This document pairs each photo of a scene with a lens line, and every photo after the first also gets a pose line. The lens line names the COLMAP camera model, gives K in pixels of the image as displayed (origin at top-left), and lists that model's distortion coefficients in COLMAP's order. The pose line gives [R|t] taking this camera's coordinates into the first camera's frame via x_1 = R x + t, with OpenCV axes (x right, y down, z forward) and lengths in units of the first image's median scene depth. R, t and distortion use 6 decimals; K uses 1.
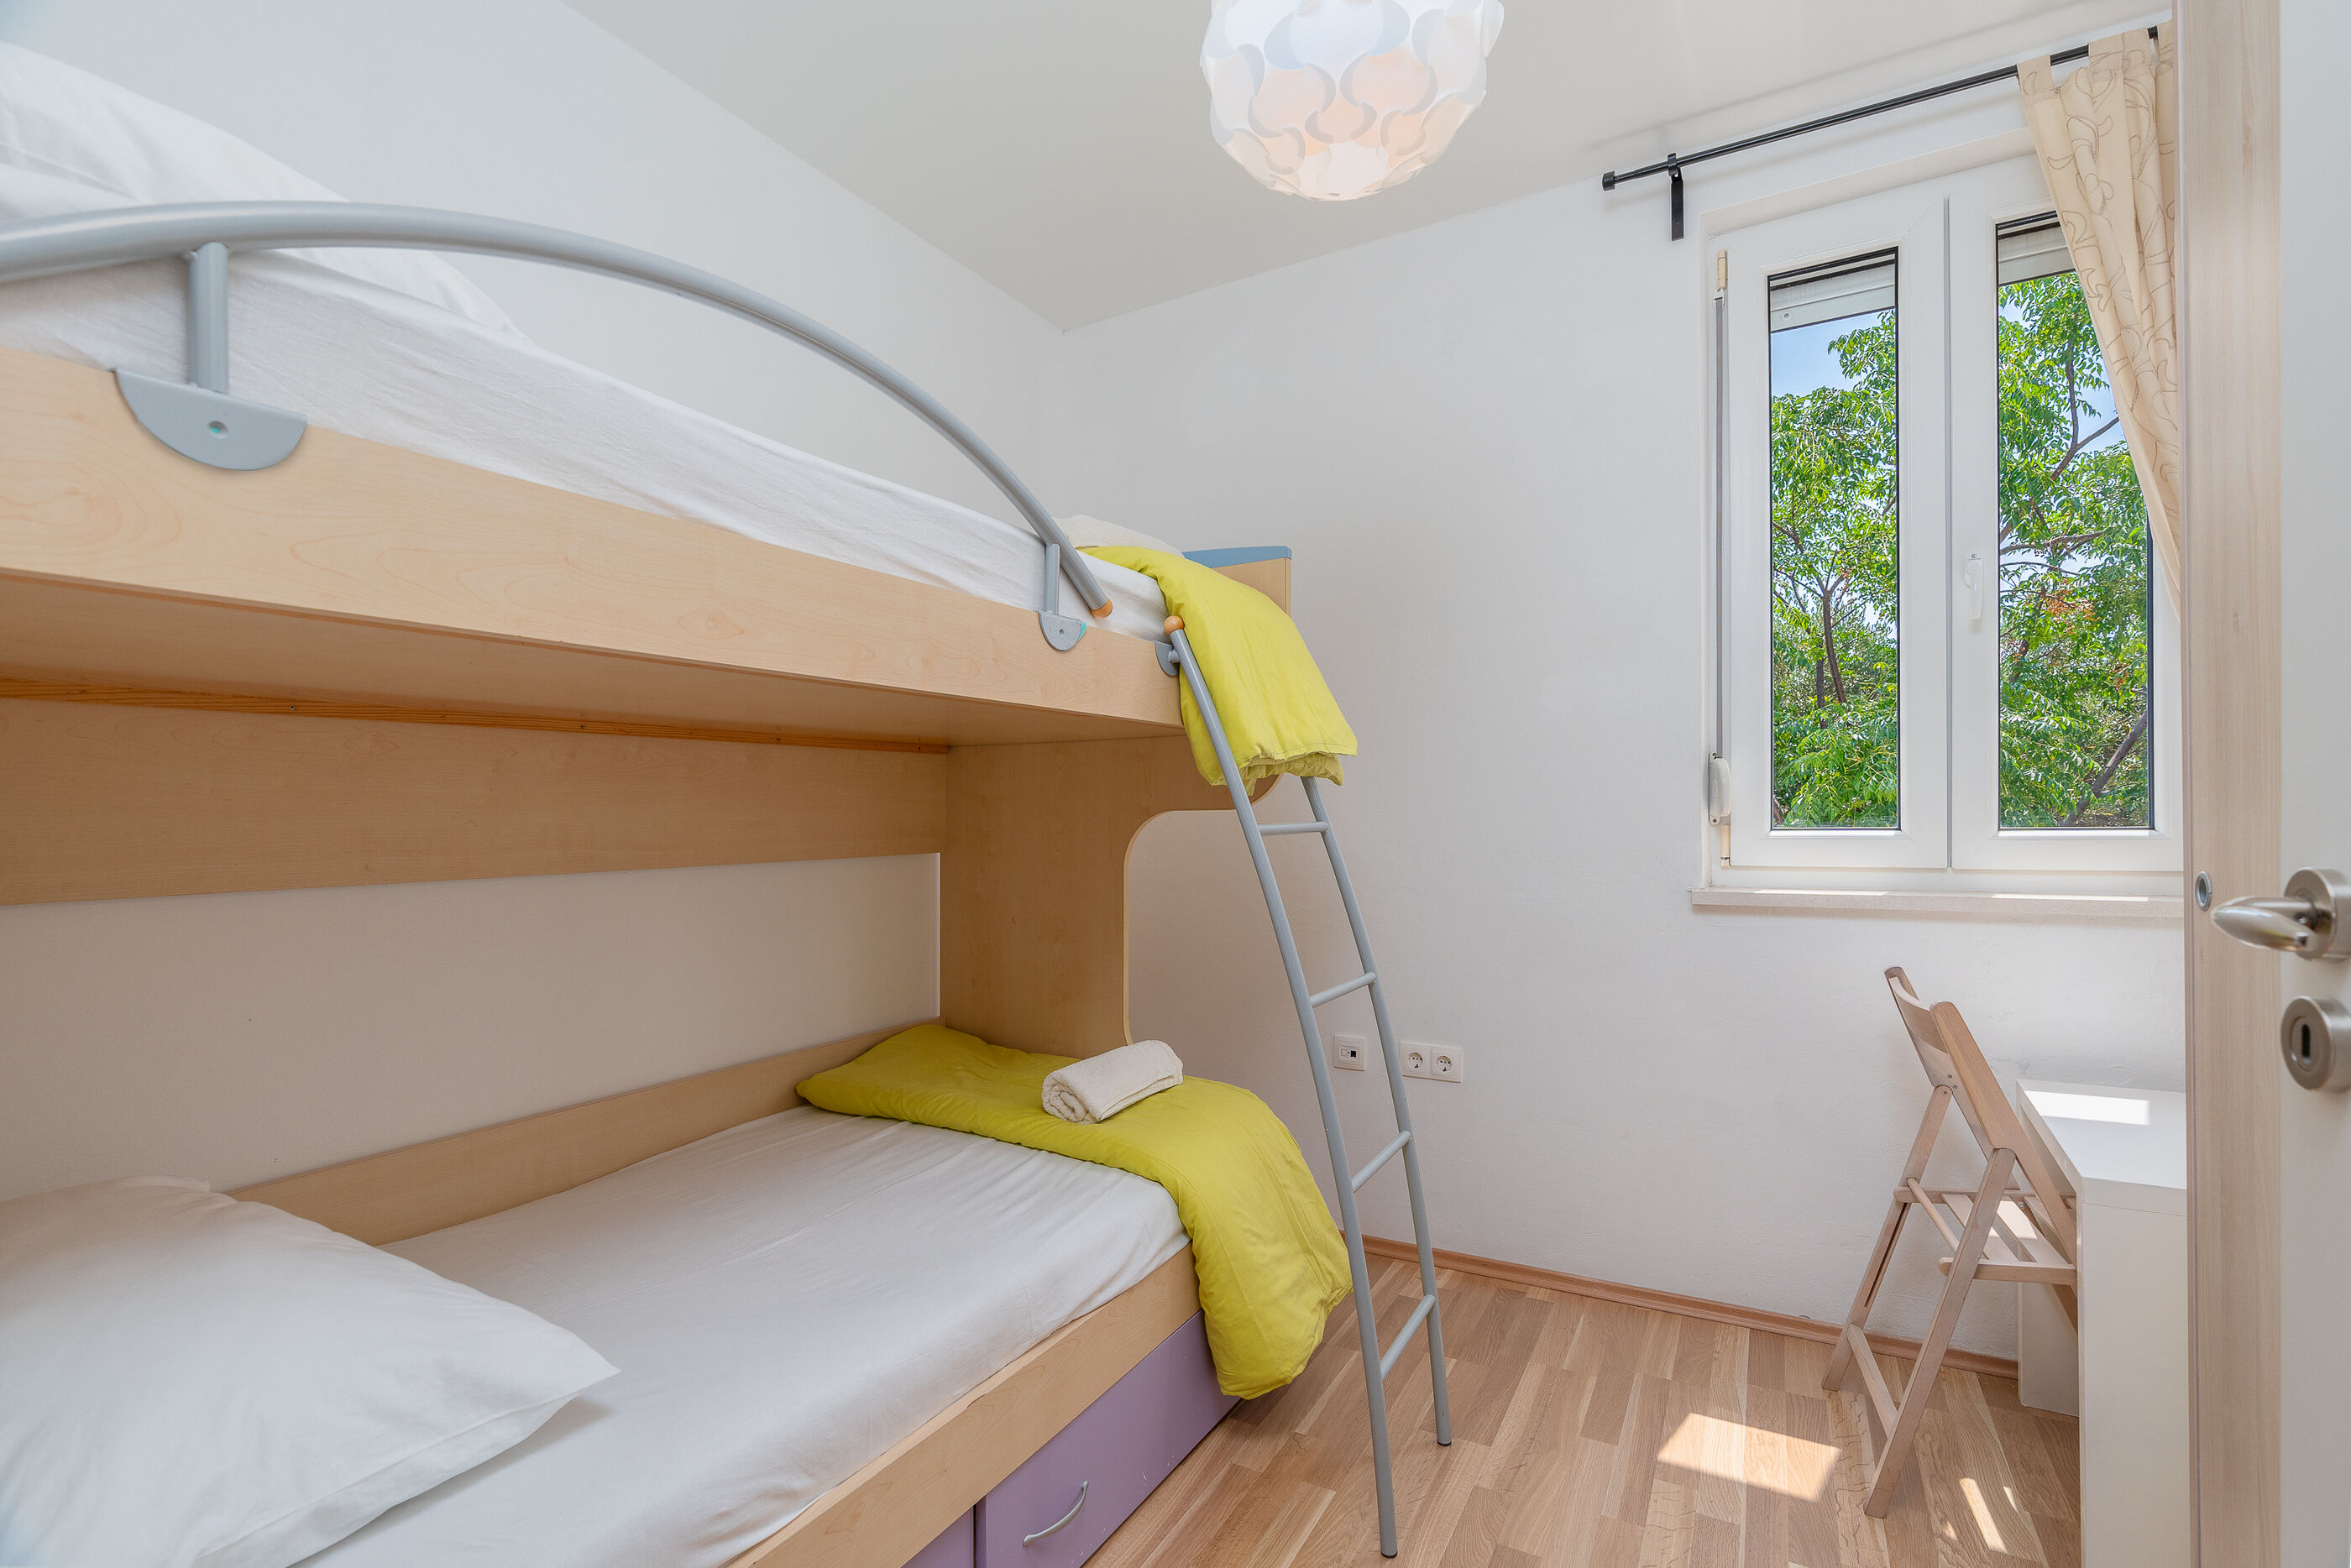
lens RADIAL K [[1057.7, 0, 1175.5], [0, 1057.7, 784.0], [0, 0, 1]] dist [0.001302, -0.000122]
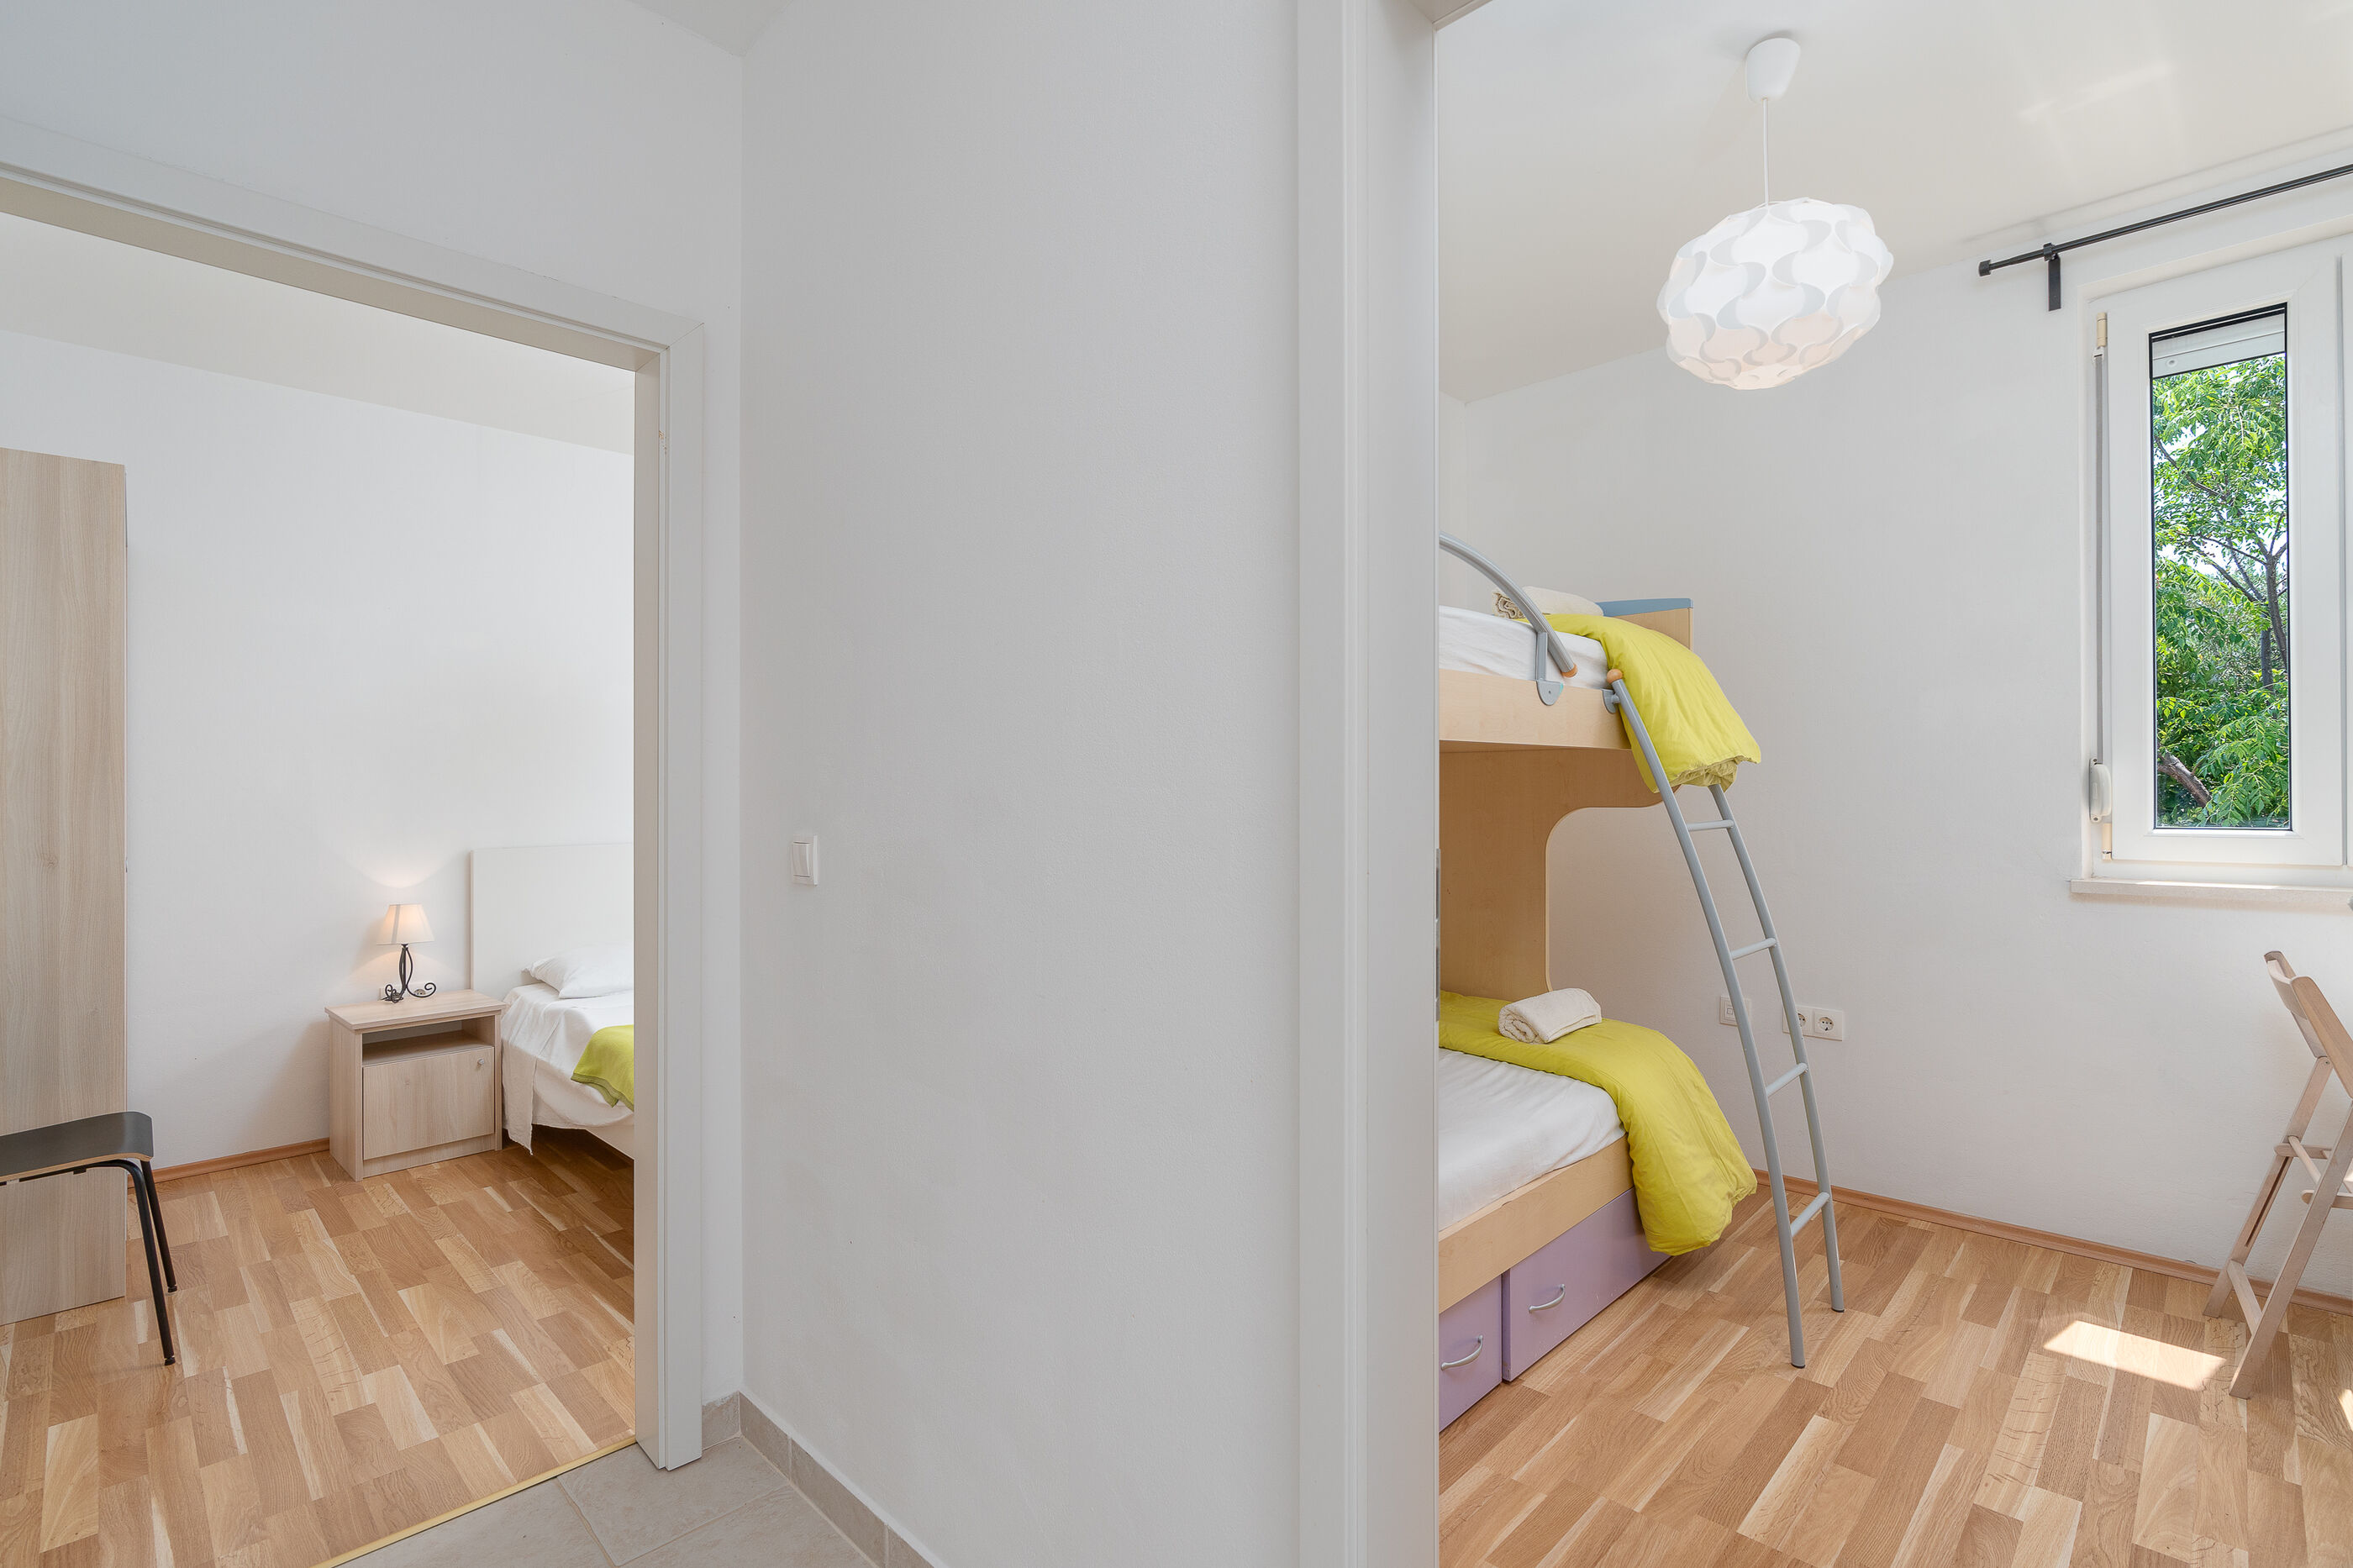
lens RADIAL K [[1080.4, 0, 1188.5], [0, 1080.4, 759.7], [0, 0, 1]] dist [-0.001797, 0.001913]
pose [[0.967447, -0.005068, -0.253022, -0.165504], [0.005803, 0.999981, 0.002157, -0.044959], [0.253006, -0.003555, 0.967458, -0.439928]]
